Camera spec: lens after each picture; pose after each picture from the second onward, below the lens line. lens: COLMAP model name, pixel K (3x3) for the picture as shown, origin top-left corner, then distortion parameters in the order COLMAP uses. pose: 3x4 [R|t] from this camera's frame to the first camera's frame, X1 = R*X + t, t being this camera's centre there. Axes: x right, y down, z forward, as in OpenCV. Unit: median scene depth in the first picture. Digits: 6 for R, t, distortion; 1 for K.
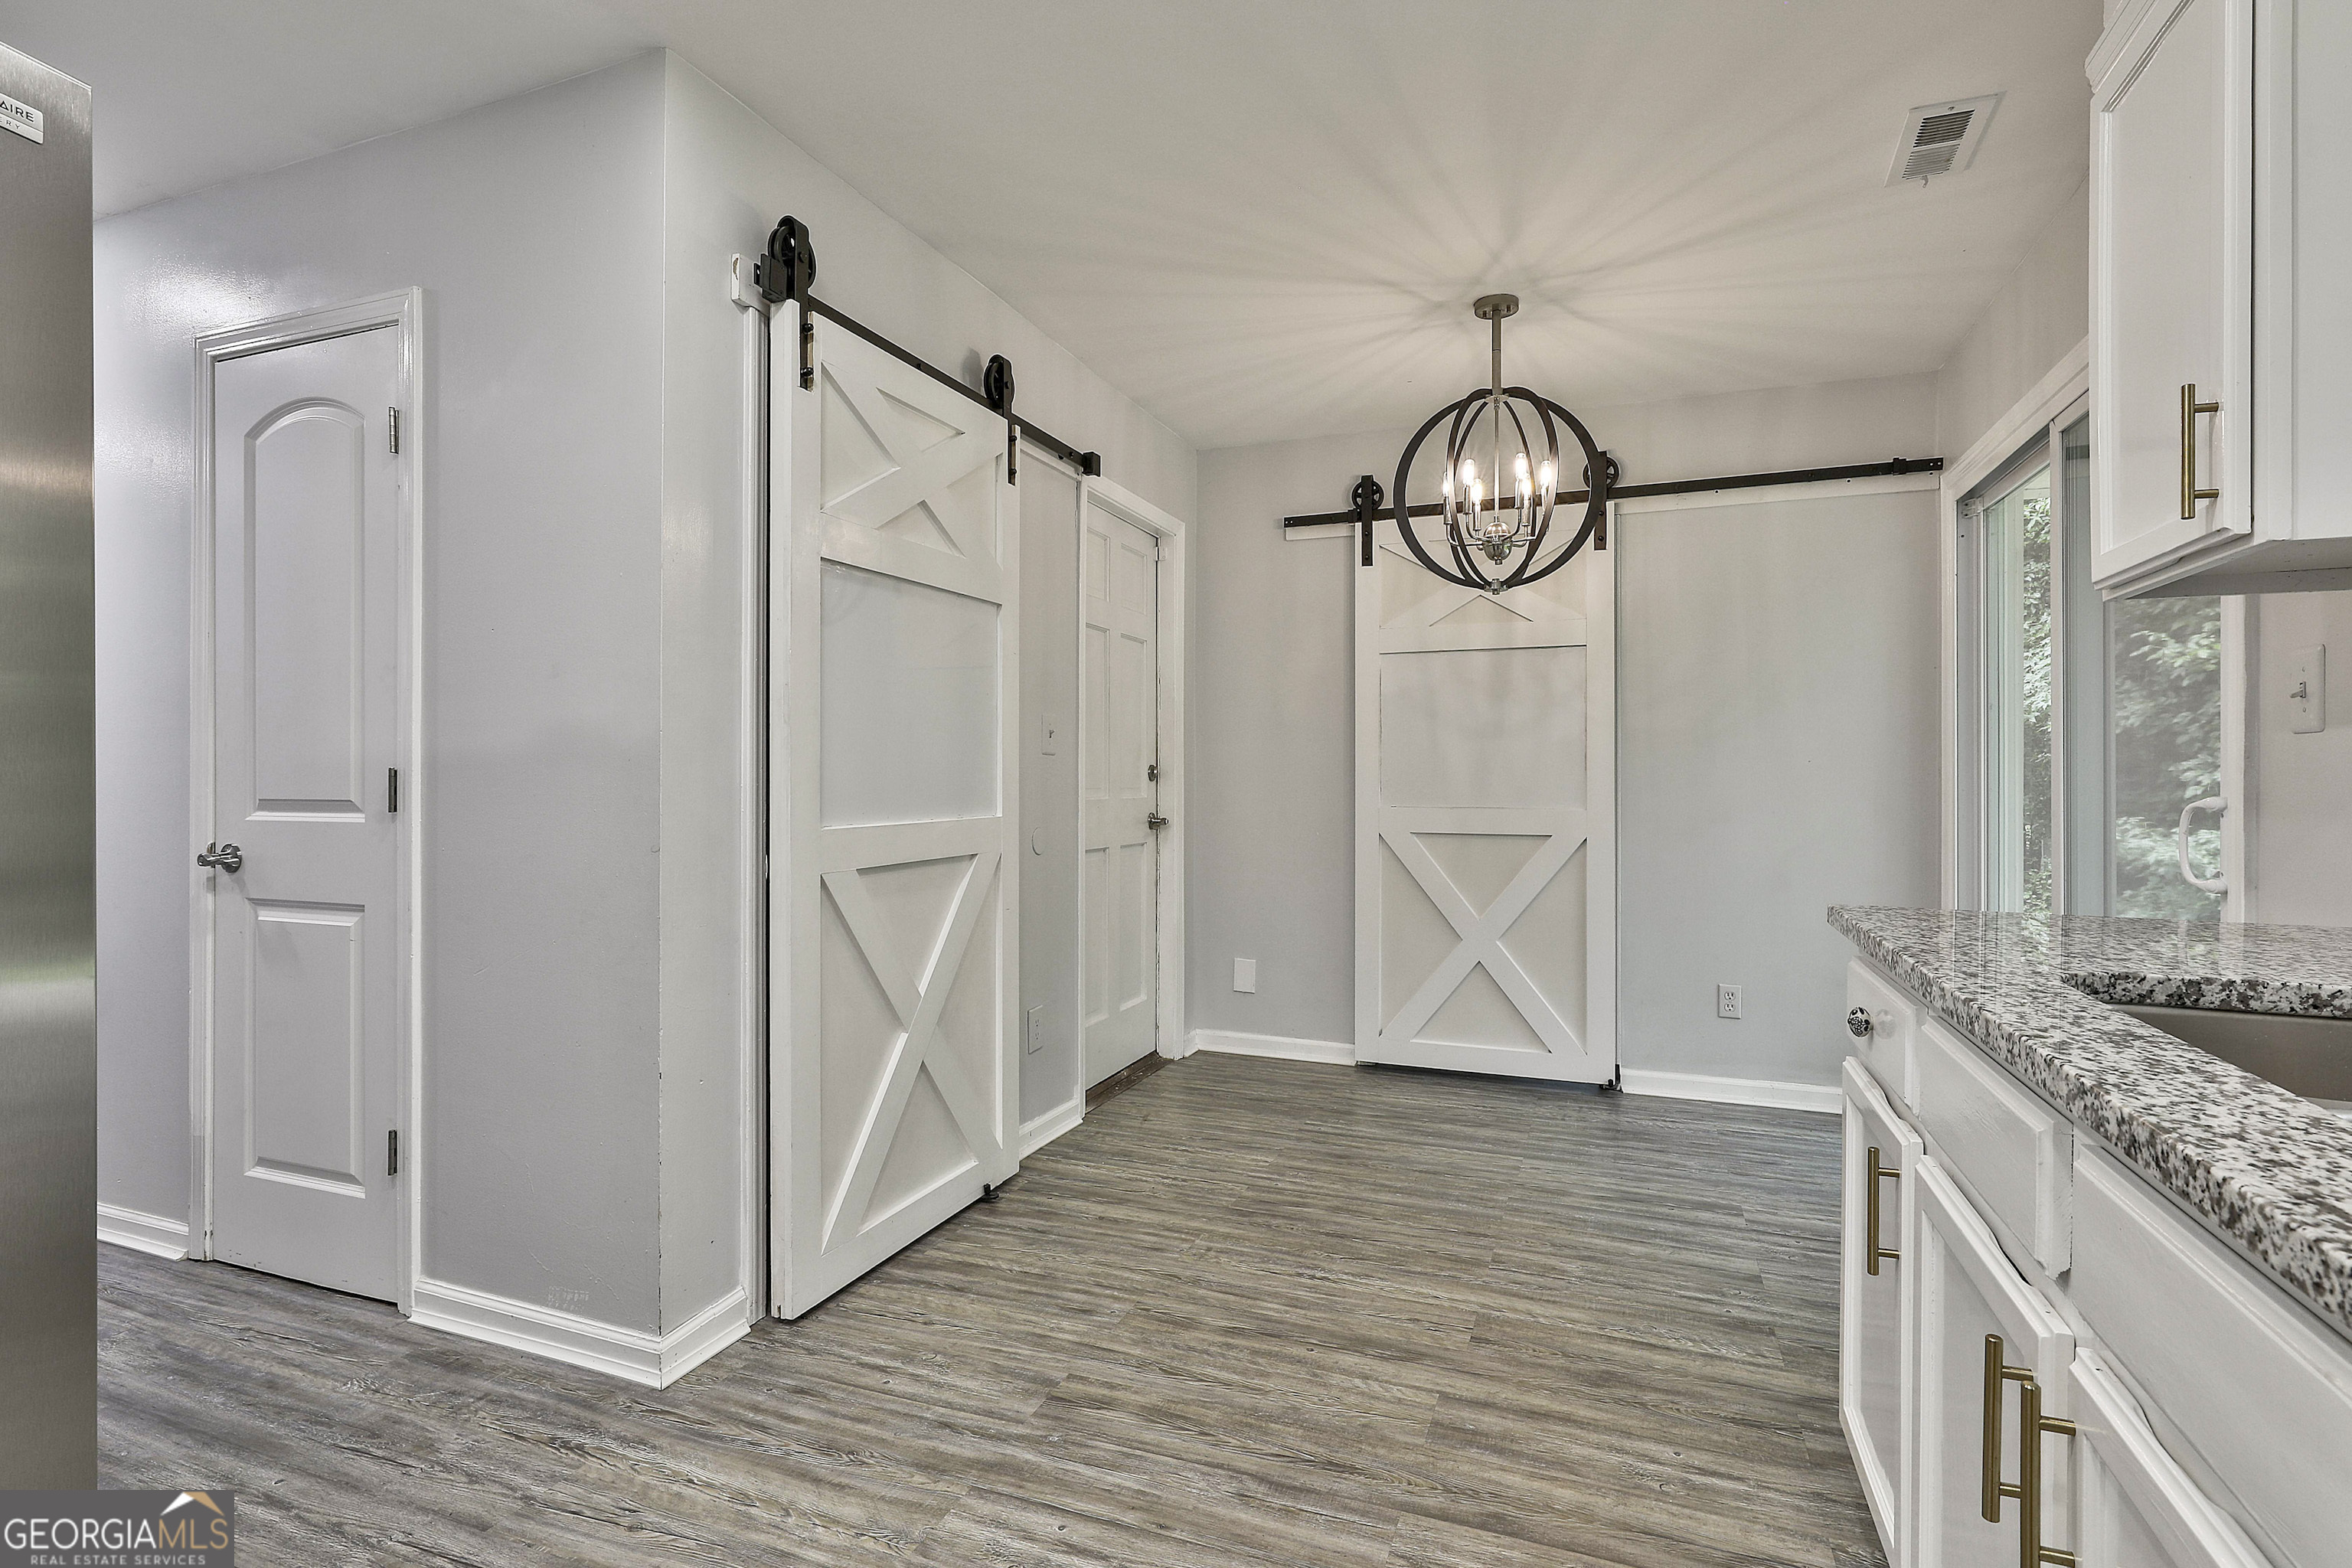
lens RADIAL K [[1149.5, 0, 1163.5], [0, 1149.5, 772.2], [0, 0, 1]] dist [-0.002398, -0.000148]
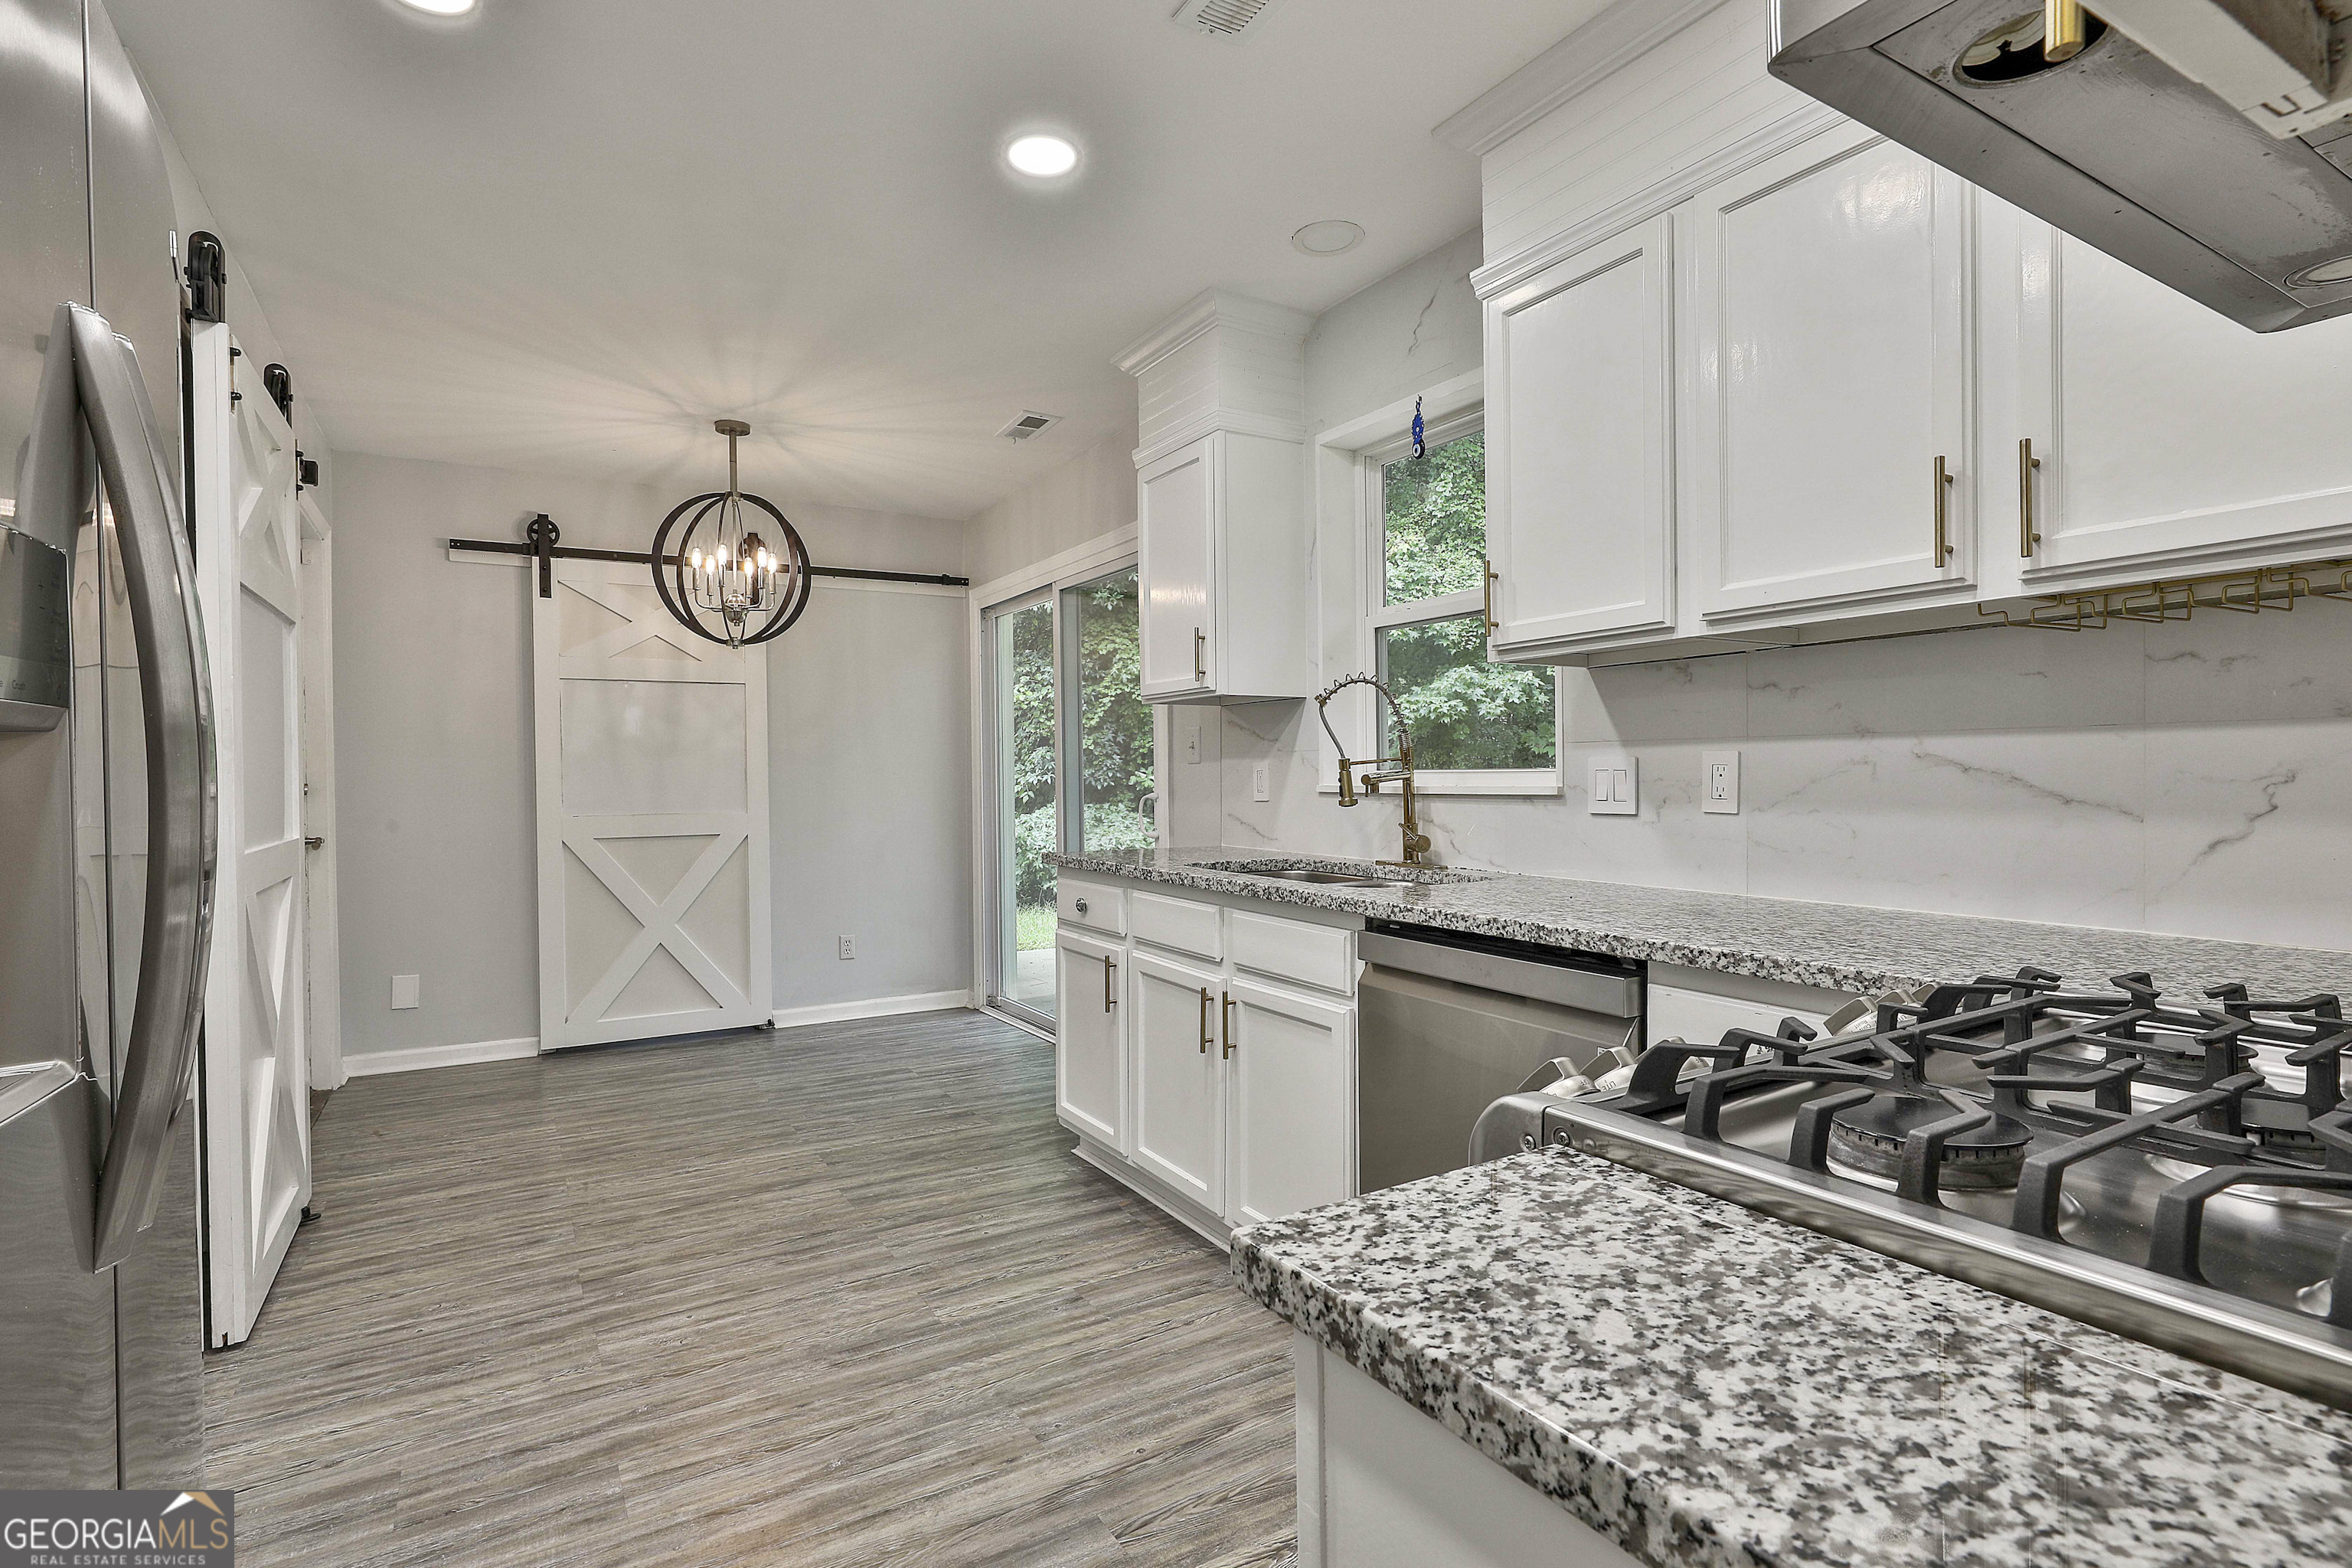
lens RADIAL K [[1135.9, 0, 1176.0], [0, 1135.9, 784.0], [0, 0, 1]] dist [0.000309, 0.000058]
pose [[0.605441, -0.014249, 0.795763, -0.537660], [0.009386, 0.999898, 0.010763, -0.012718], [-0.795835, 0.000953, 0.605513, -0.222364]]
